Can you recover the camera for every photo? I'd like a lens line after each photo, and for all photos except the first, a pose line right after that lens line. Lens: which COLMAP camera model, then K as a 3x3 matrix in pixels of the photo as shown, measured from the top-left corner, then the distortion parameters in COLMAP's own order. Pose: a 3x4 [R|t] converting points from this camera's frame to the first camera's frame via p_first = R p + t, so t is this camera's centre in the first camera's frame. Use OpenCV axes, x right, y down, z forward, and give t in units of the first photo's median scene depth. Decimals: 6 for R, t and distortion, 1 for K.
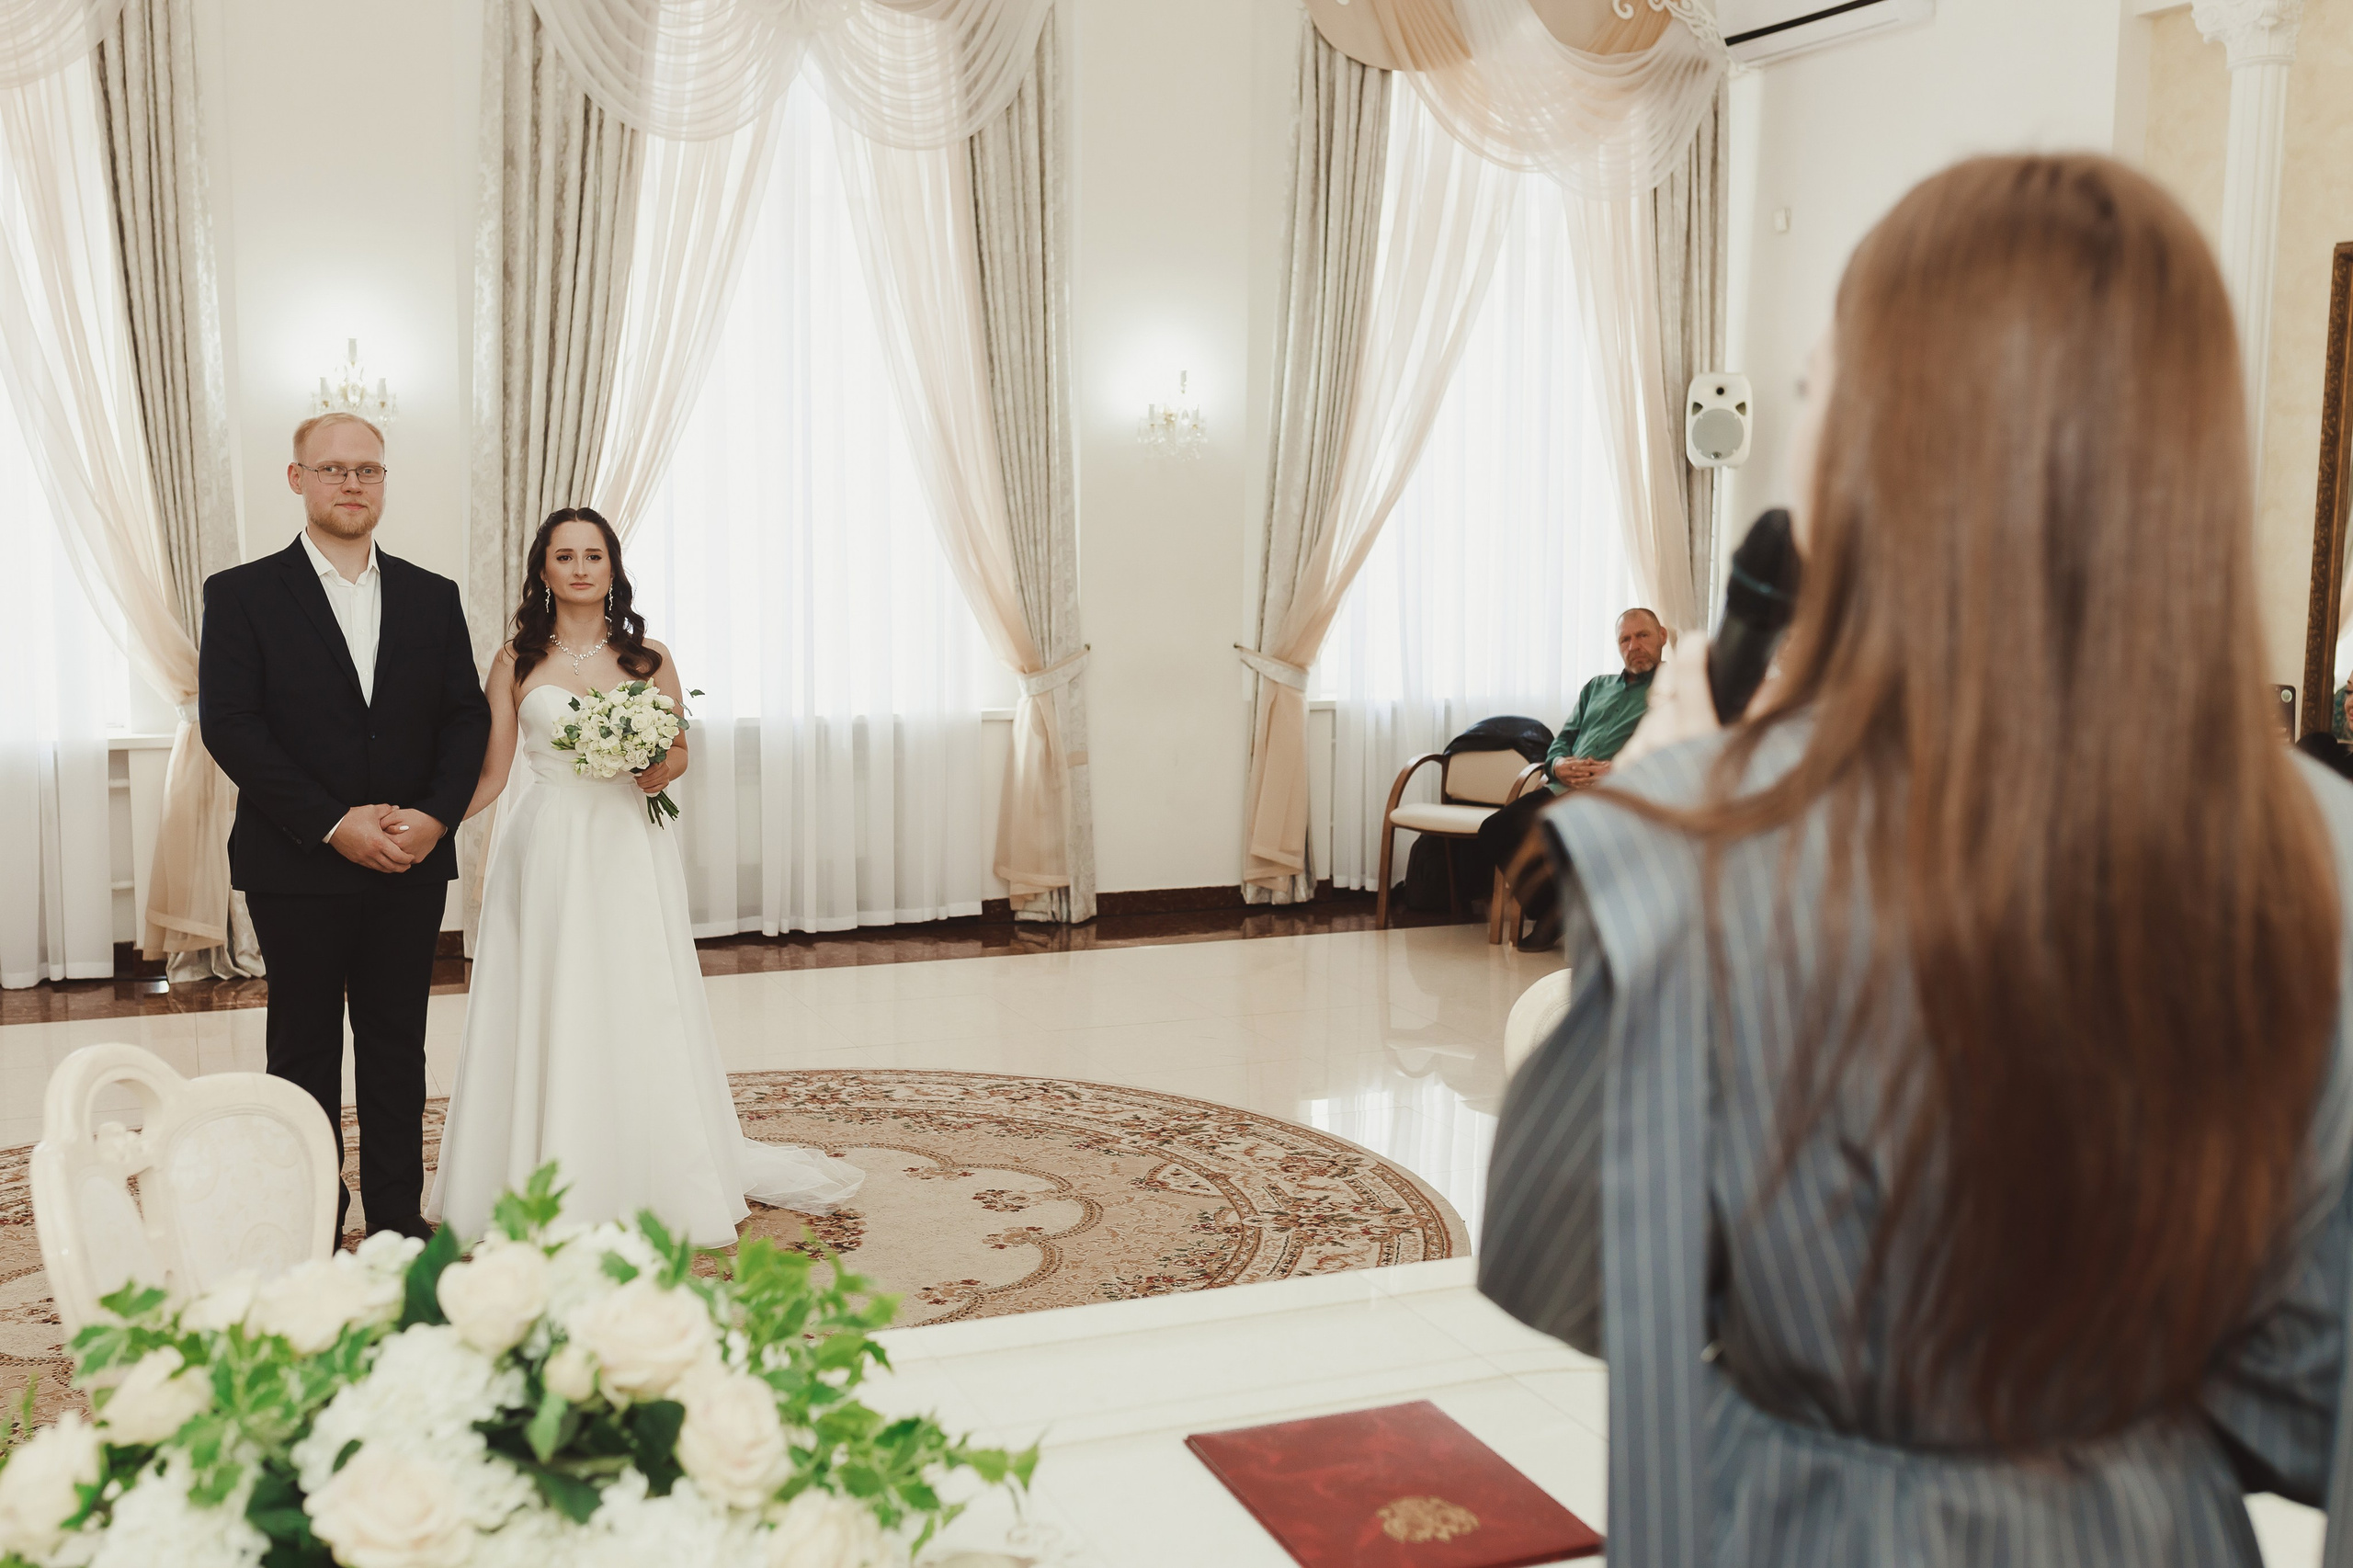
lens RADIAL K [[2228.3, 0, 1199.3], [0, 2228.3, 815.8], [0, 0, 1]] dist [-0.000804, 0.021558]
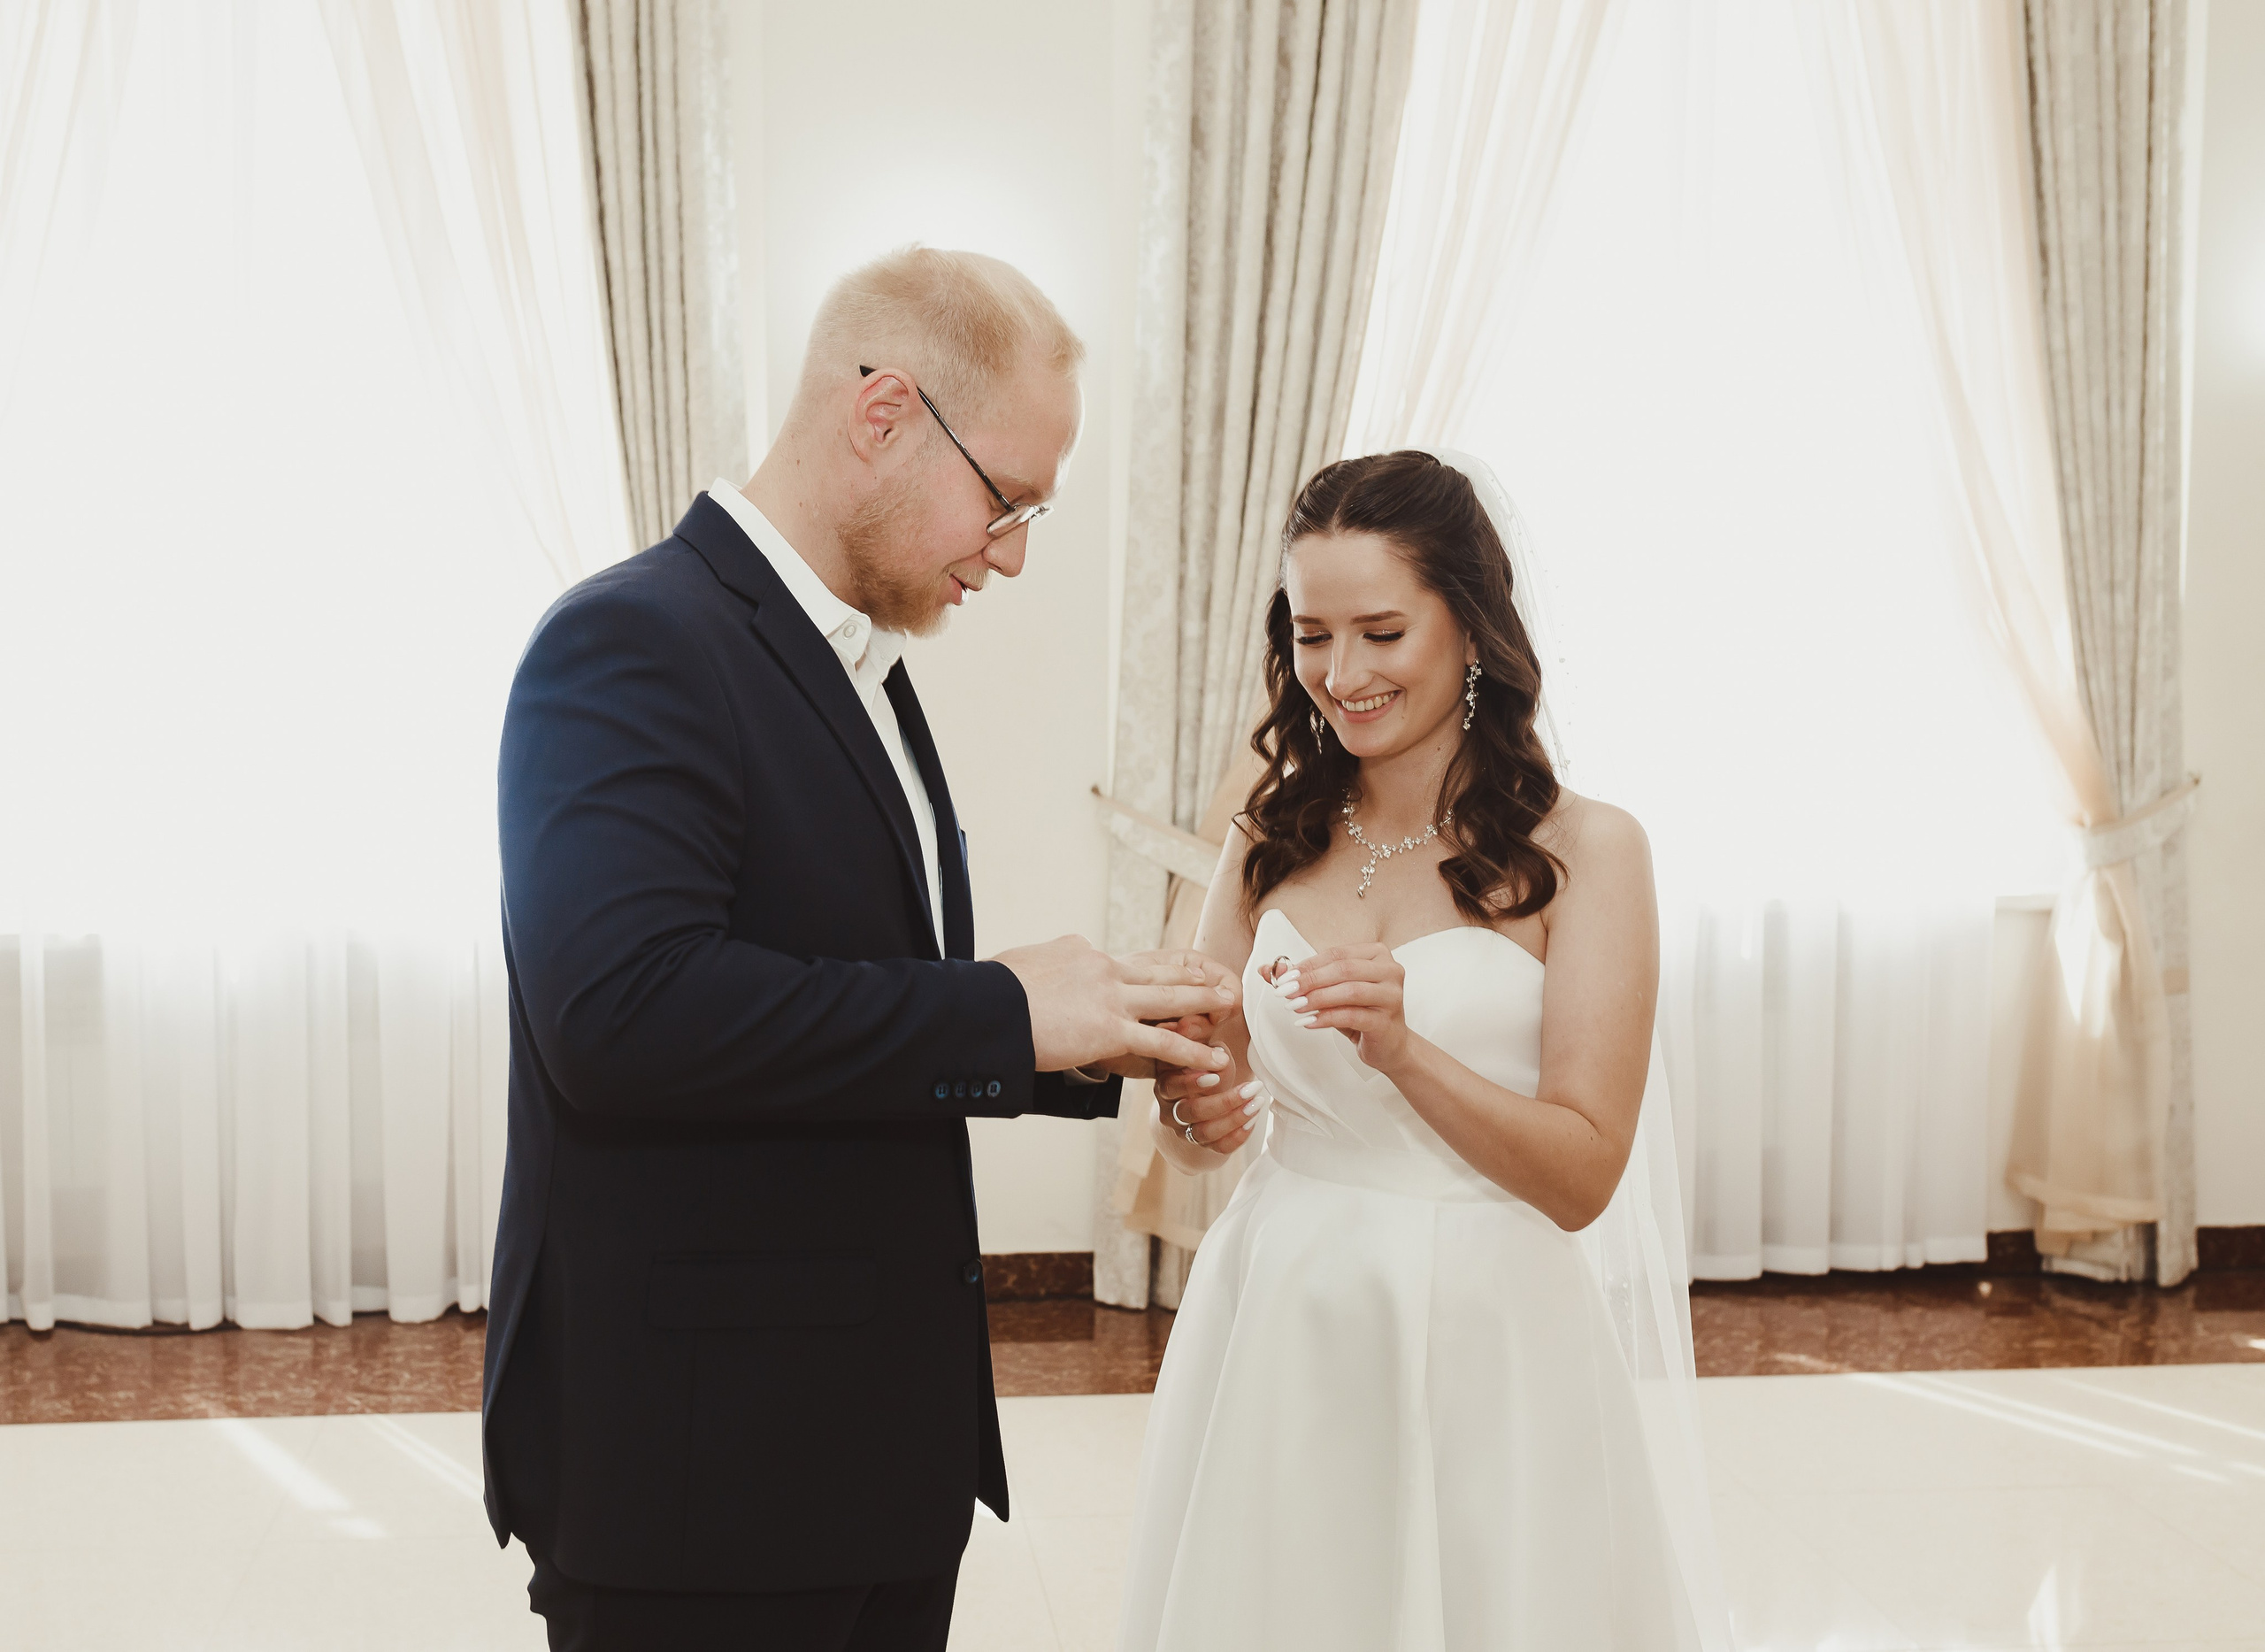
lens RADIAL K [[2523.1, 0, 1045.8], [0, 2523.1, 856.3], [0, 0, 1]] dist [0.004100, -0.011219]
pose [[0.939030, 0.018855, -0.343318, -0.116384], [-0.030010, 0.999179, -0.027205, -0.035938], [0.342523, 0.035850, 0.938825, 0.369684]]
